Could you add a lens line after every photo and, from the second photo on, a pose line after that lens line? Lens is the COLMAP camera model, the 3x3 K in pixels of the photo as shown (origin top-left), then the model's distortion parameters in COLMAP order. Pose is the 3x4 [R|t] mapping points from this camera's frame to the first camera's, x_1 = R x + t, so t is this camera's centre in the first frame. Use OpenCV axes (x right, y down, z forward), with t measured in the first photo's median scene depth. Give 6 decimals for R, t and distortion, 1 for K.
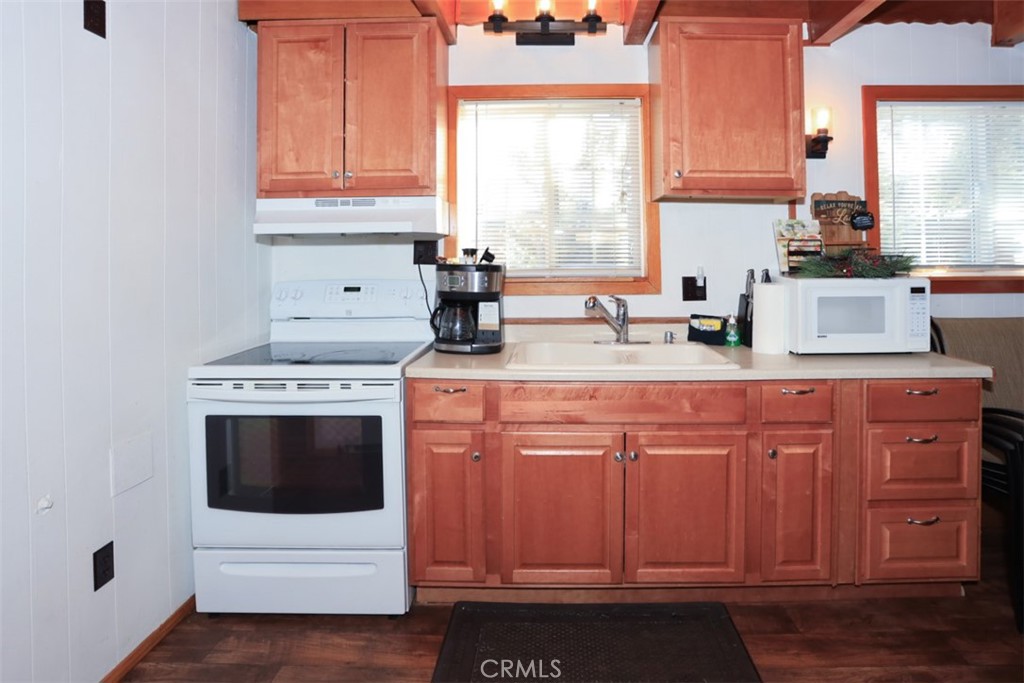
lens RADIAL K [[532.1, 0, 514.4], [0, 532.1, 238.2], [0, 0, 1]] dist [-0.043196, 0.010009]
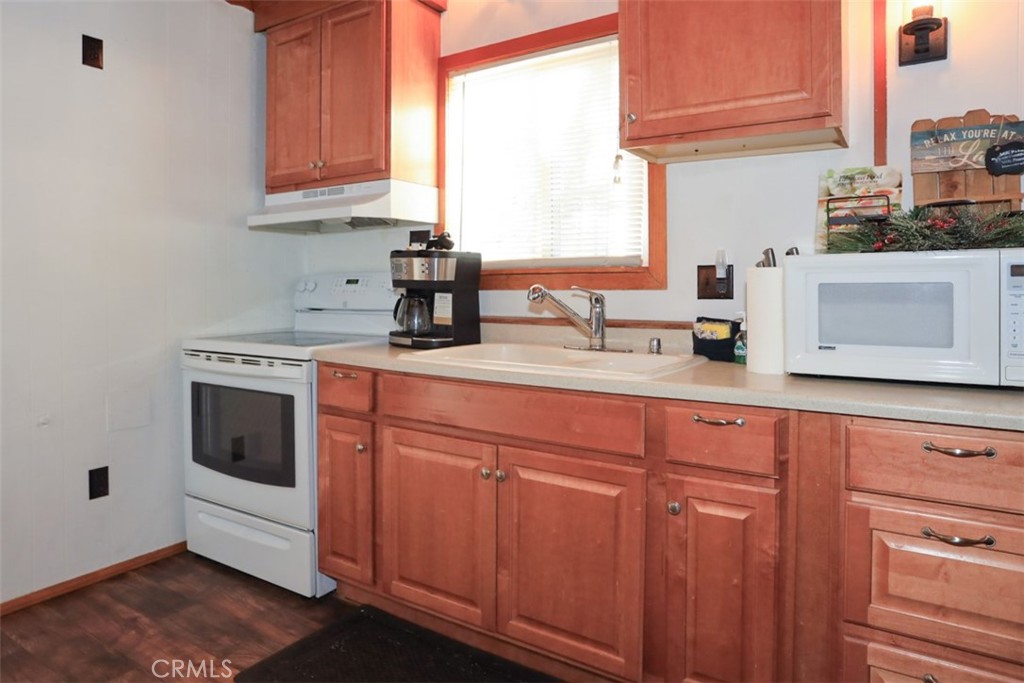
lens RADIAL K [[625.2, 0, 515.0], [0, 625.2, 281.9], [0, 0, 1]] dist [-0.043012, 0.012596]
pose [[0.850753, -0.001449, -0.525564, 0.597364], [0.012887, 0.999753, 0.018105, 0.084162], [0.525408, -0.022176, 0.850561, 0.177408]]
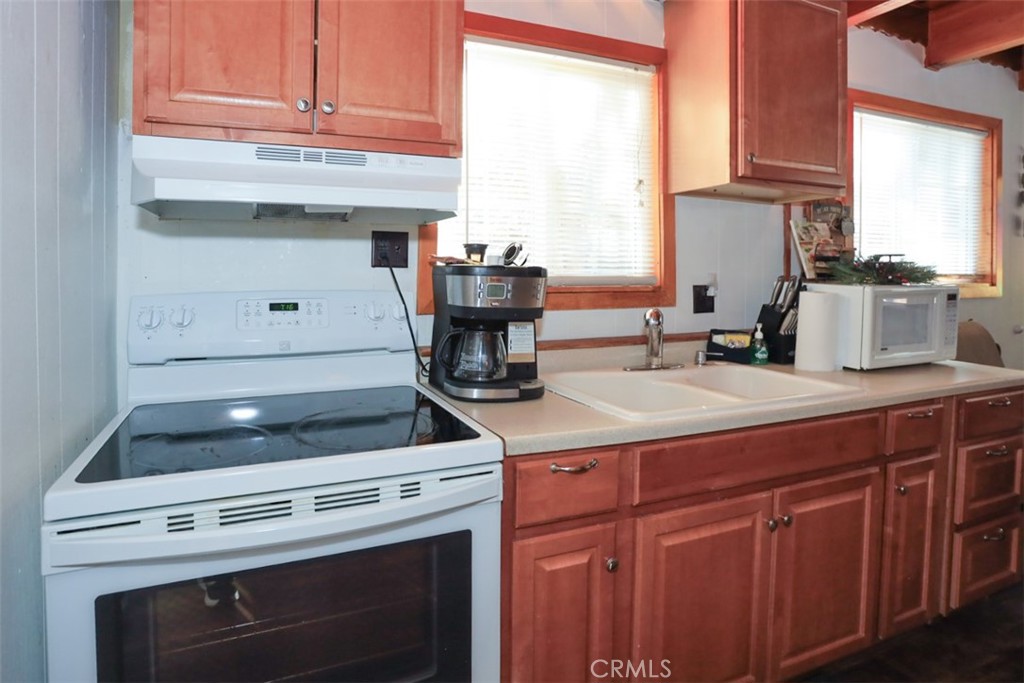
lens RADIAL K [[532.1, 0, 463.4], [0, 532.1, 273.4], [0, 0, 1]] dist [-0.043196, 0.010009]
pose [[0.926498, 0.005585, 0.376259, -0.374392], [-0.019947, 0.999213, 0.034285, 0.035415], [-0.375771, -0.039271, 0.925880, 0.392205]]
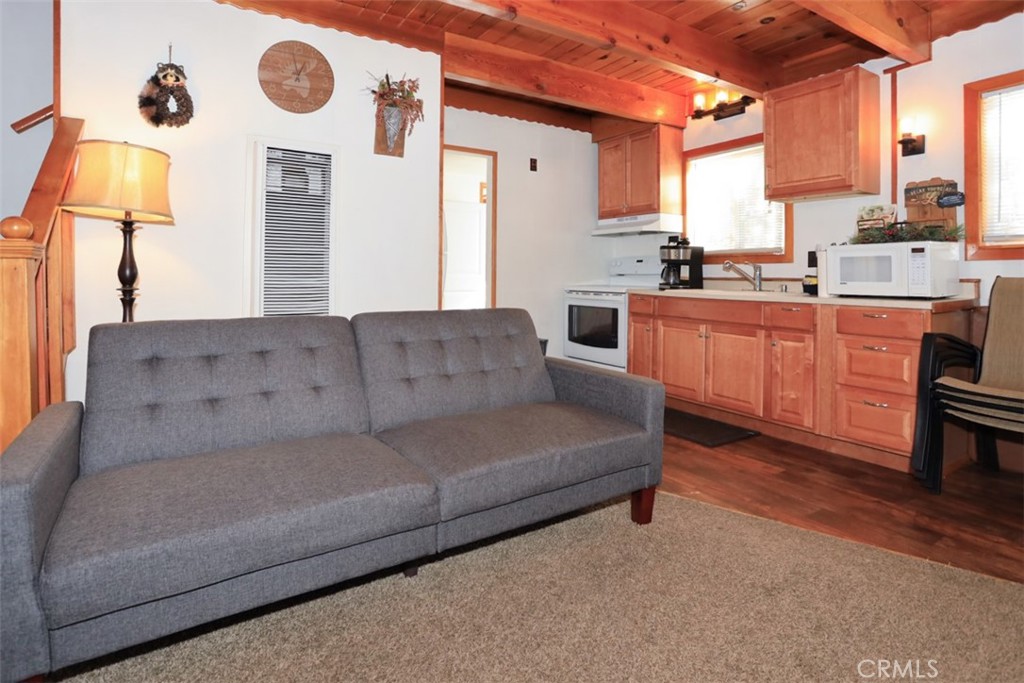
lens RADIAL K [[532.1, 0, 510.6], [0, 532.1, 257.8], [0, 0, 1]] dist [-0.043196, 0.010009]
pose [[0.538687, -0.018402, -0.842305, 1.212266], [0.005424, 0.999816, -0.018375, 0.124731], [0.842489, 0.005330, 0.538688, -0.549124]]
